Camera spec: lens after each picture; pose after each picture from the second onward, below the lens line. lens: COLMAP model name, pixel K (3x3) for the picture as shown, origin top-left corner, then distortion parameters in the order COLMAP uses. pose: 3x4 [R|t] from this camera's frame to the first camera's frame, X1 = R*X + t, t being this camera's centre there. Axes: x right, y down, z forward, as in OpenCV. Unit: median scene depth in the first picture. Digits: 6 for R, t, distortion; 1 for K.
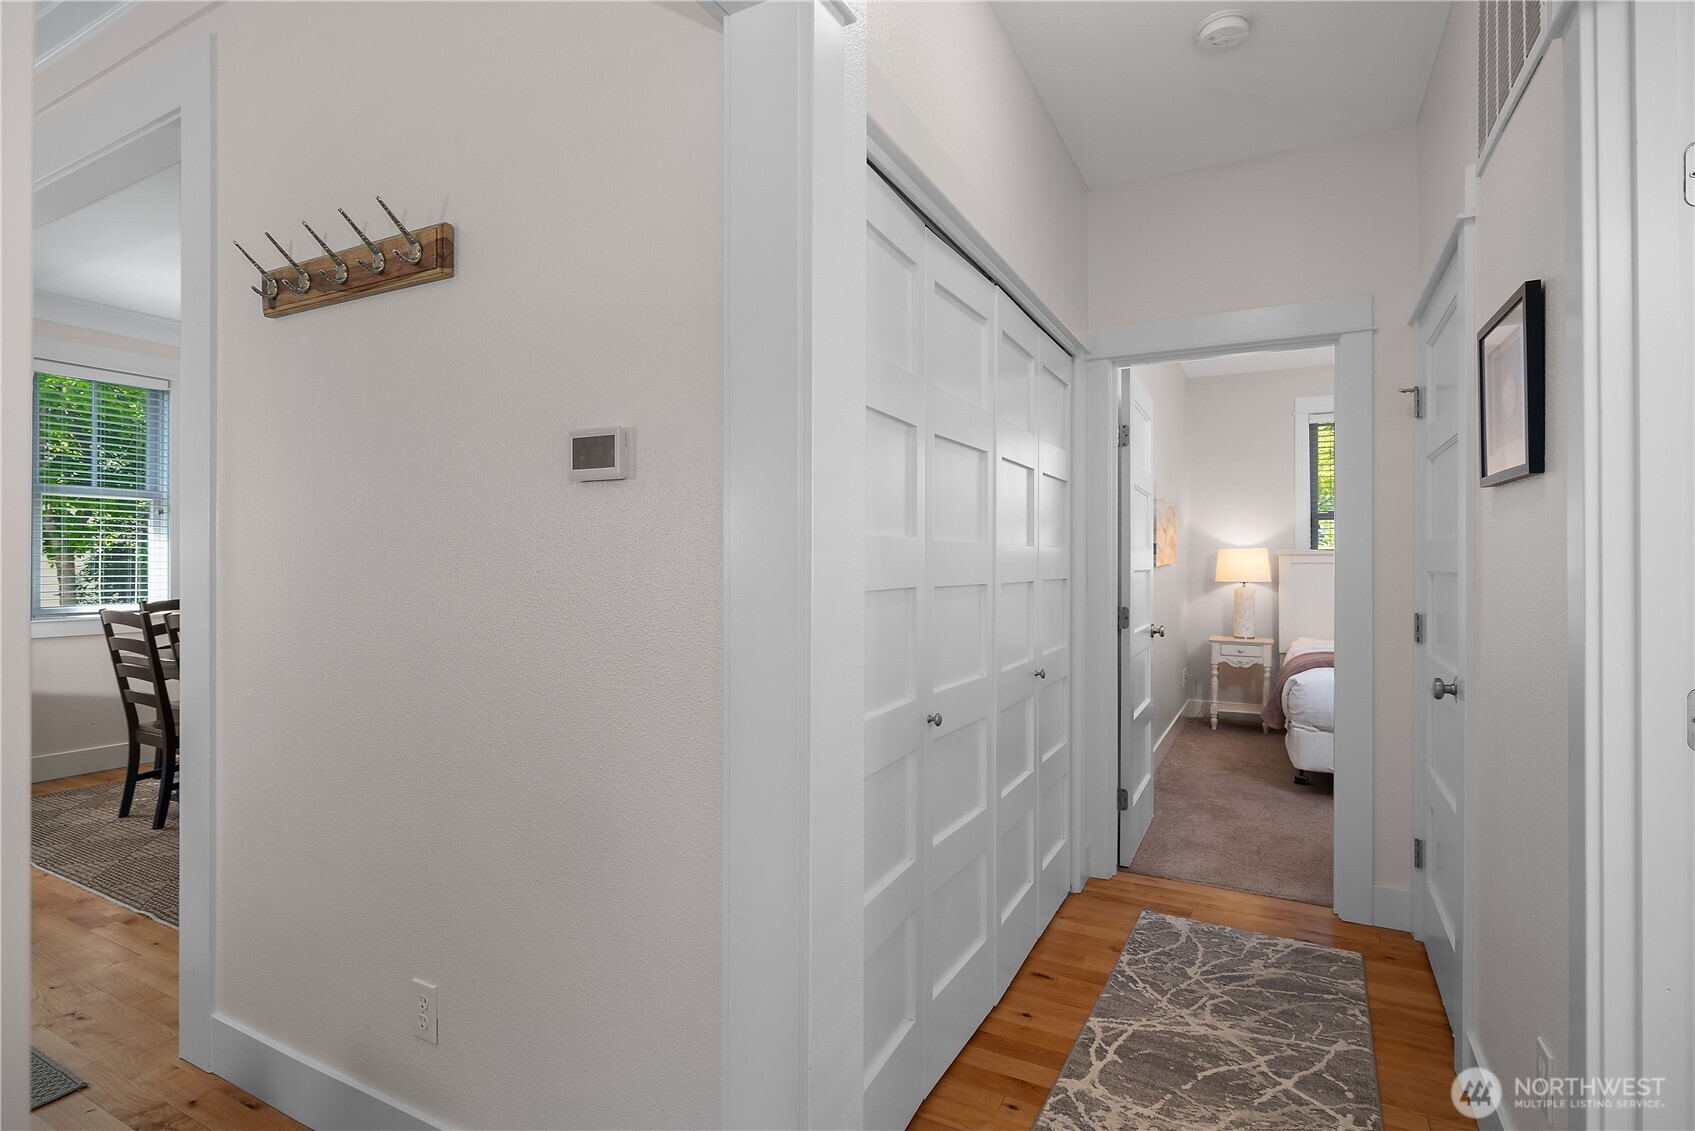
lens RADIAL K [[812.6, 0, 845.4], [0, 812.6, 564.3], [0, 0, 1]] dist [0.020568, 0.000861]
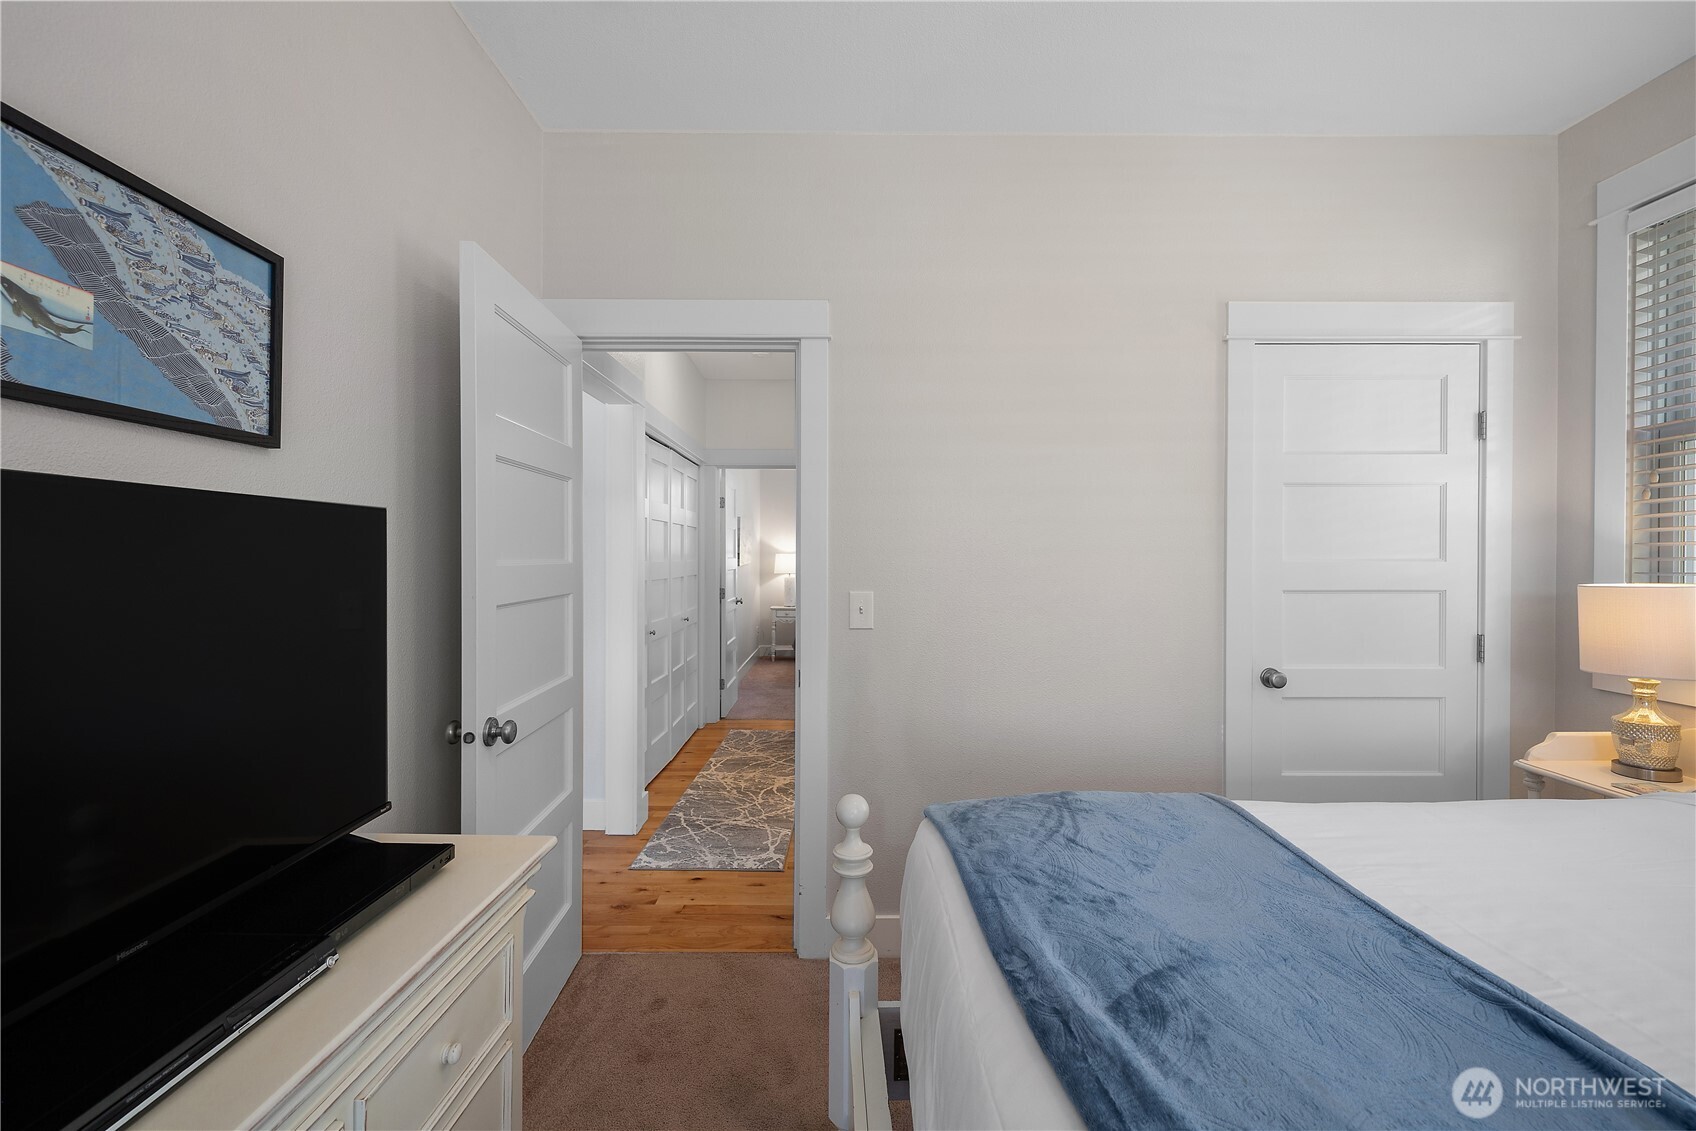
lens RADIAL K [[726.3, 0, 841.4], [0, 726.3, 563.4], [0, 0, 1]] dist [-0.001413, 0.000488]
pose [[0.878976, -0.003699, 0.476851, -0.254503], [-0.001269, 0.999948, 0.010095, -0.027783], [-0.476864, -0.009478, 0.878926, -0.712020]]
